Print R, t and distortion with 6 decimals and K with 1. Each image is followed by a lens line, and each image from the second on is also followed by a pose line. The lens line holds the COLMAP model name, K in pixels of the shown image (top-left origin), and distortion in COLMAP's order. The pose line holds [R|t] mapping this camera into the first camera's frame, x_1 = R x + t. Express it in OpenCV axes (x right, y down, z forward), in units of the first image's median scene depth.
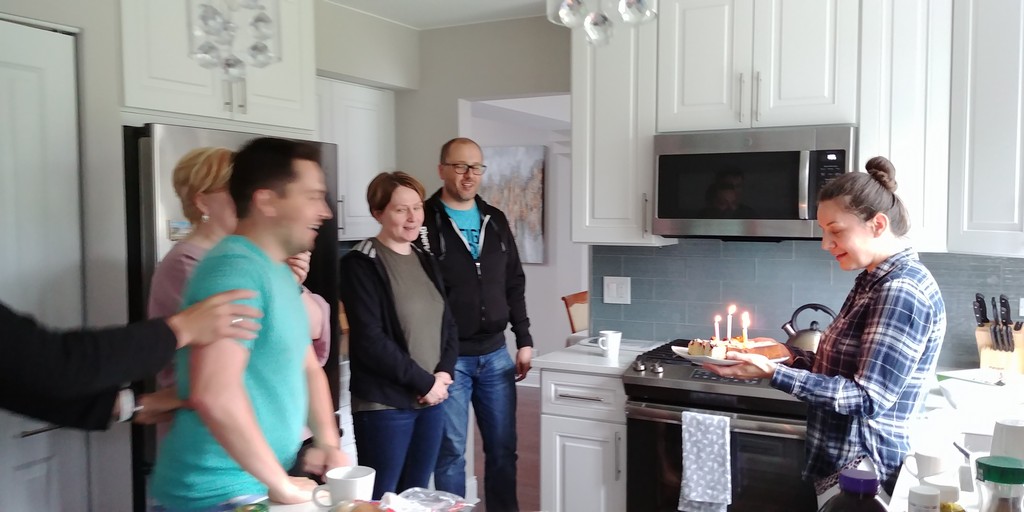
lens RADIAL K [[878.1, 0, 510.9], [0, 878.1, 262.6], [0, 0, 1]] dist [0.097299, -0.137465]
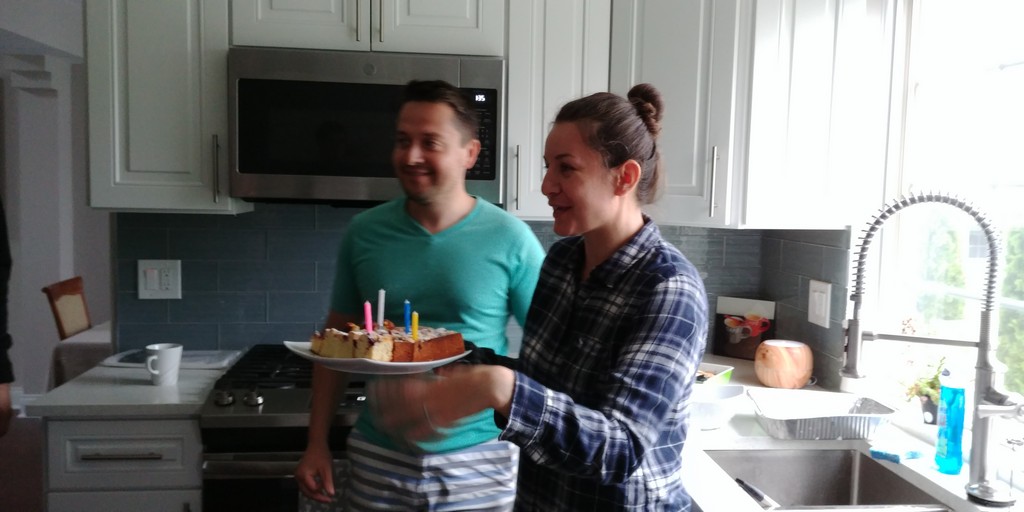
lens RADIAL K [[878.1, 0, 521.1], [0, 878.1, 254.9], [0, 0, 1]] dist [0.097299, -0.137465]
pose [[0.830136, -0.027288, 0.556893, -0.034391], [0.013219, 0.999484, 0.029270, -0.004797], [-0.557404, -0.016936, 0.830069, 0.328167]]
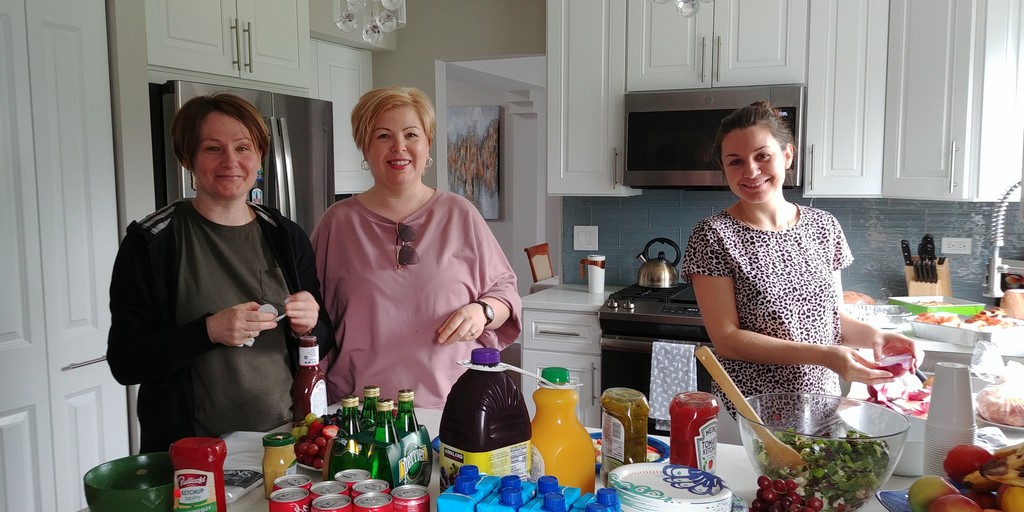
lens RADIAL K [[878.1, 0, 506.2], [0, 878.1, 271.4], [0, 0, 1]] dist [0.097299, -0.137465]
pose [[0.997338, -0.011709, 0.071974, -0.067795], [0.007950, 0.998600, 0.052294, 0.017631], [-0.072486, -0.051583, 0.996035, -0.096411]]
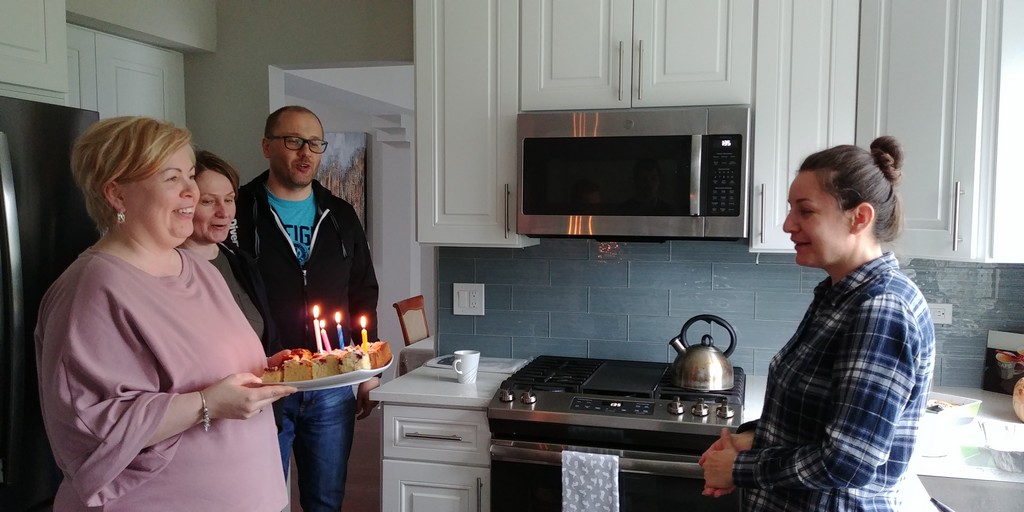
lens RADIAL K [[878.1, 0, 508.6], [0, 878.1, 261.6], [0, 0, 1]] dist [0.097299, -0.137465]
pose [[0.977795, -0.010905, 0.209282, -0.021040], [0.009847, 0.999933, 0.006097, -0.011458], [-0.209334, -0.003901, 0.977836, 0.201055]]
